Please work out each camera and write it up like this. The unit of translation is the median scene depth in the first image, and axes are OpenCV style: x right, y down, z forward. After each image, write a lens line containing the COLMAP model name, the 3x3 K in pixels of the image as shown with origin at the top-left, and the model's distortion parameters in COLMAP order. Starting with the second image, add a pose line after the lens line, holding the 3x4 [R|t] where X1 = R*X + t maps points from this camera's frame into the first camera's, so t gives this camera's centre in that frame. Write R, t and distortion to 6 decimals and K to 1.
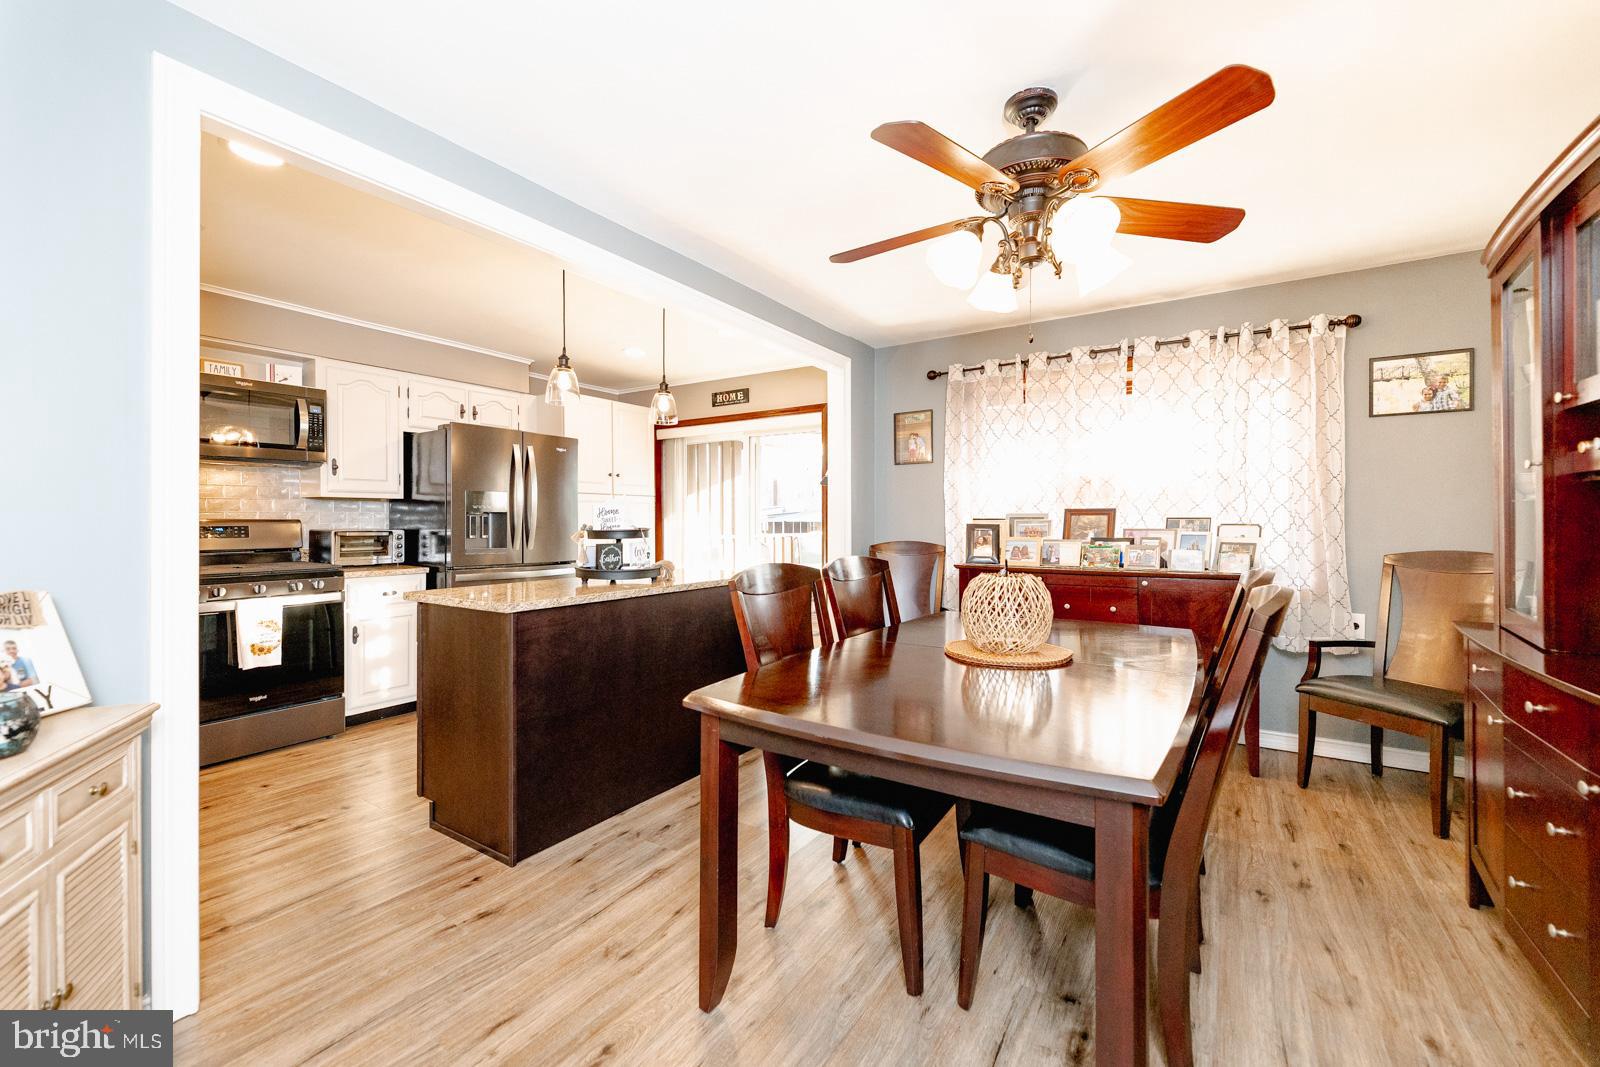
lens RADIAL K [[656.2, 0, 789.7], [0, 656.2, 520.3], [0, 0, 1]] dist [-0.008993, 0.000218]
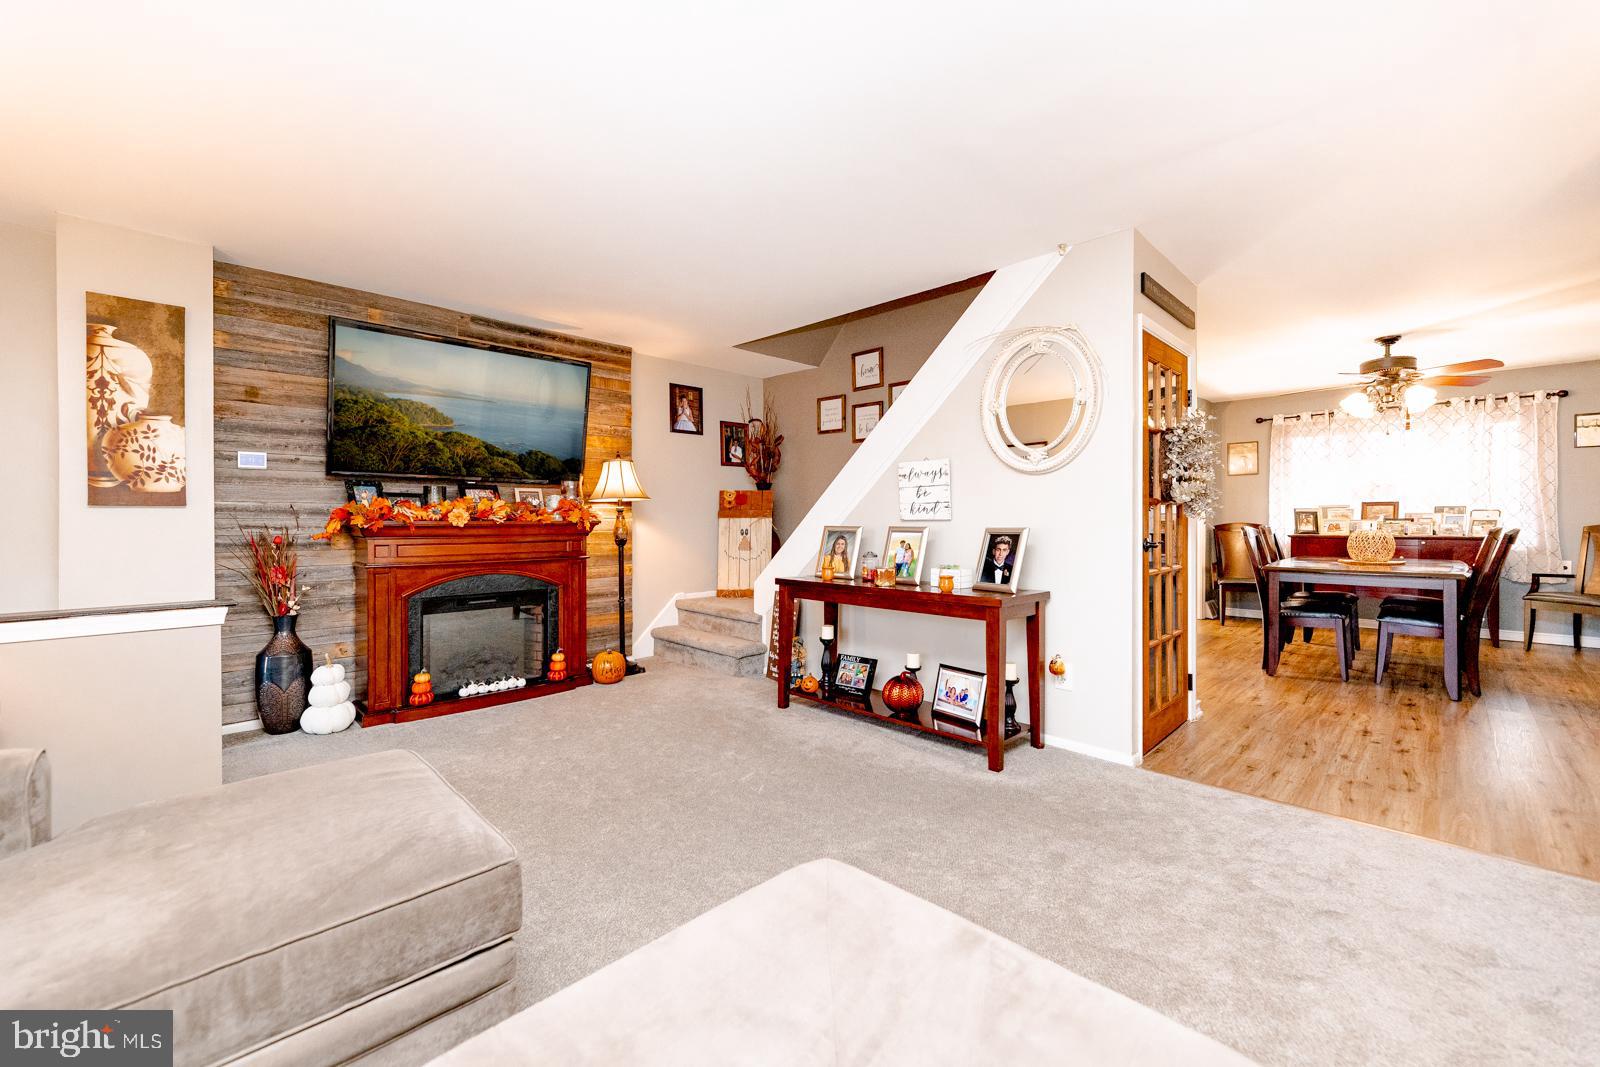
lens RADIAL K [[652.6, 0, 807.8], [0, 652.6, 518.5], [0, 0, 1]] dist [-0.000632, -0.000053]
pose [[0.980482, -0.004564, -0.196554, -0.657276], [0.005582, 0.999974, 0.004626, 0.009447], [0.196528, -0.005632, 0.980482, -0.939739]]
